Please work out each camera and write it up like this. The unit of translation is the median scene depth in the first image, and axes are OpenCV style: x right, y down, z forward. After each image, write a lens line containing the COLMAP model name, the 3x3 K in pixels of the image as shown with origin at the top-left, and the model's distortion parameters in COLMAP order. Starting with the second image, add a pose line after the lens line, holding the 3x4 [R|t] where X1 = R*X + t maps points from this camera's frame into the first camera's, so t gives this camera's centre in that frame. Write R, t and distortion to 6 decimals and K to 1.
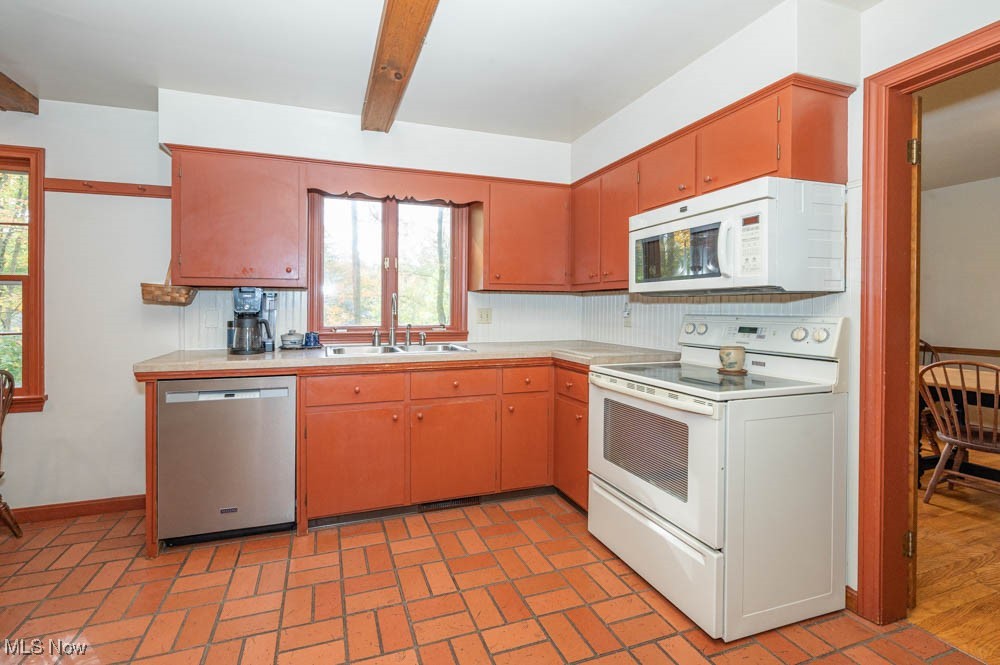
lens RADIAL K [[452.8, 0, 448.8], [0, 452.8, 309.0], [0, 0, 1]] dist [0.016544, 0.001357]
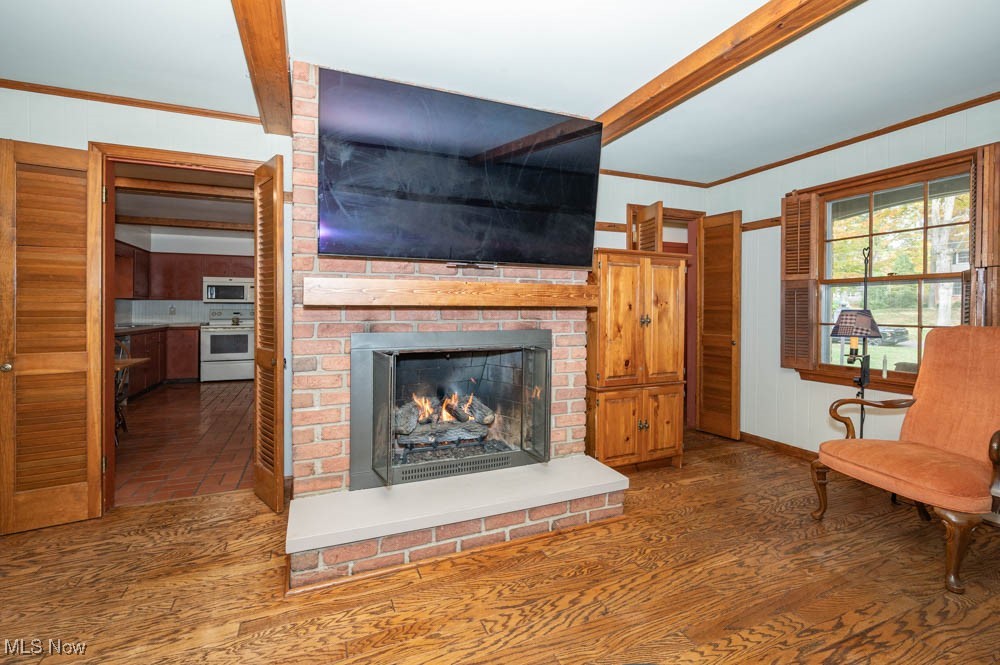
lens RADIAL K [[414.1, 0, 465.6], [0, 414.1, 314.7], [0, 0, 1]] dist [0.000937, -0.000127]
pose [[-0.057103, -0.012955, 0.998284, -2.467090], [-0.002251, 0.999915, 0.012847, 0.010283], [-0.998366, -0.001514, -0.057127, -0.586325]]
